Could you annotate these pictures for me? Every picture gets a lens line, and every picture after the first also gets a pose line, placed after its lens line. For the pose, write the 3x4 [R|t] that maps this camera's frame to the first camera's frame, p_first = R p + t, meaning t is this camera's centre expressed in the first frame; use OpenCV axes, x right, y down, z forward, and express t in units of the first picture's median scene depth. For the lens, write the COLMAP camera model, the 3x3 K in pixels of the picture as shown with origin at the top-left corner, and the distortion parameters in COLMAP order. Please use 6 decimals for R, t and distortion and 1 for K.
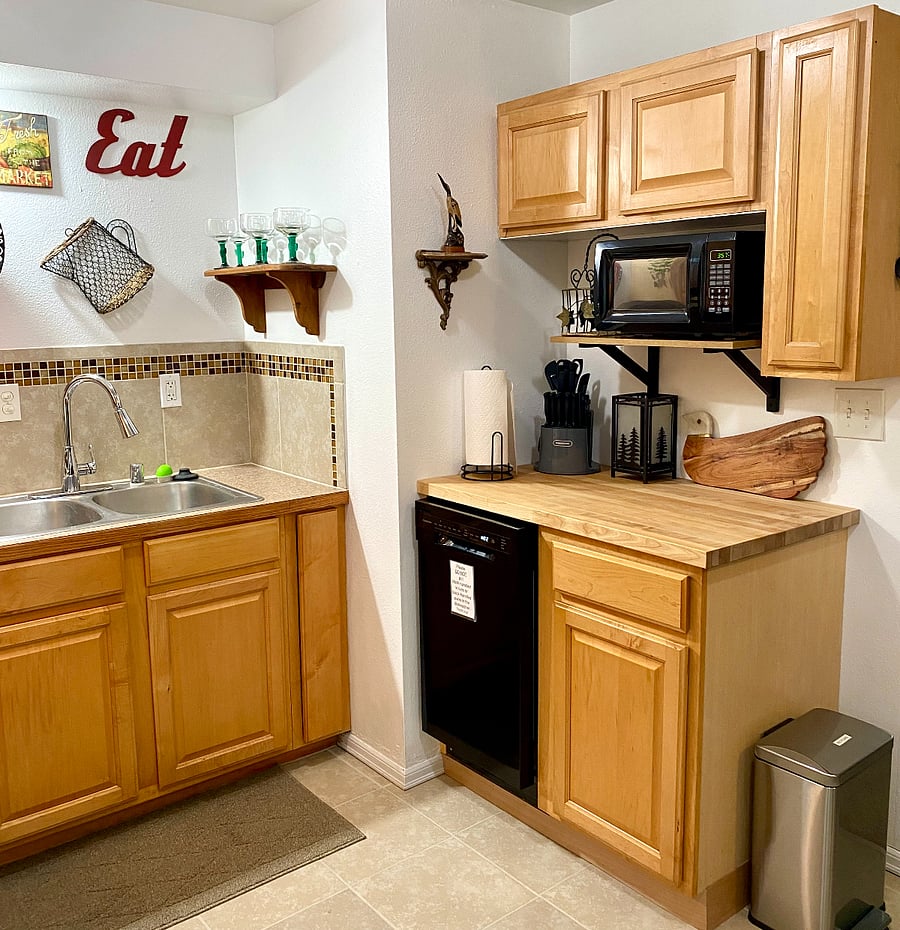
lens RADIAL K [[922.1, 0, 449.5], [0, 922.1, 428.7], [0, 0, 1]] dist [0.097017, -0.291907]
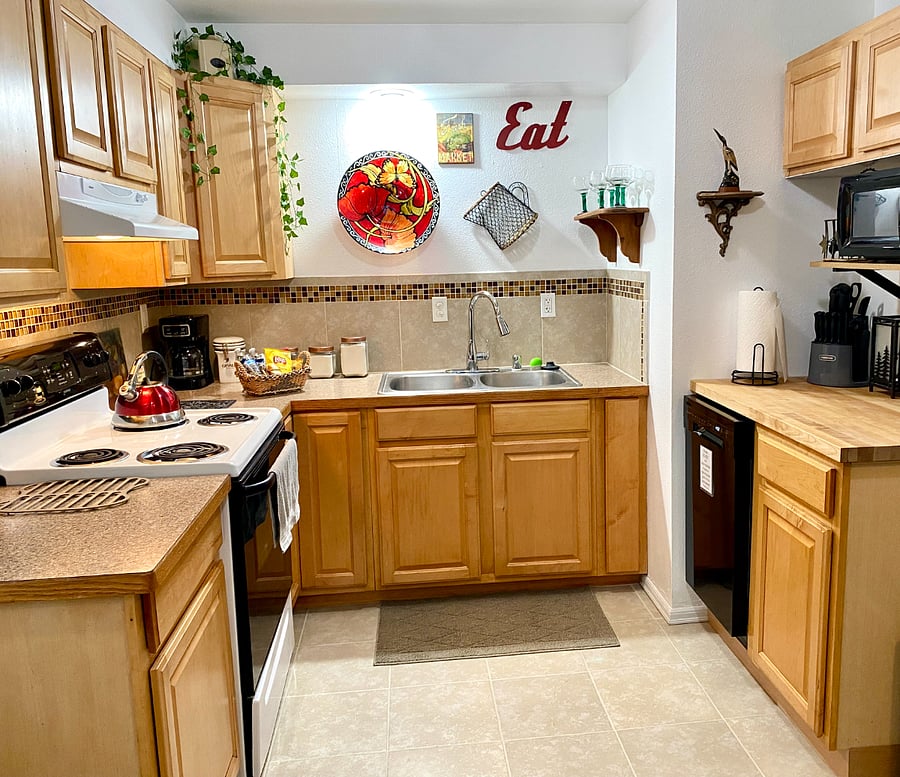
lens RADIAL K [[787.0, 0, 451.3], [0, 787.0, 376.5], [0, 0, 1]] dist [0.107592, -0.278157]
pose [[0.816929, 0.077202, -0.571548, 0.298141], [-0.059756, 0.996997, 0.049259, 0.017824], [0.573634, -0.006088, 0.819089, -0.050443]]
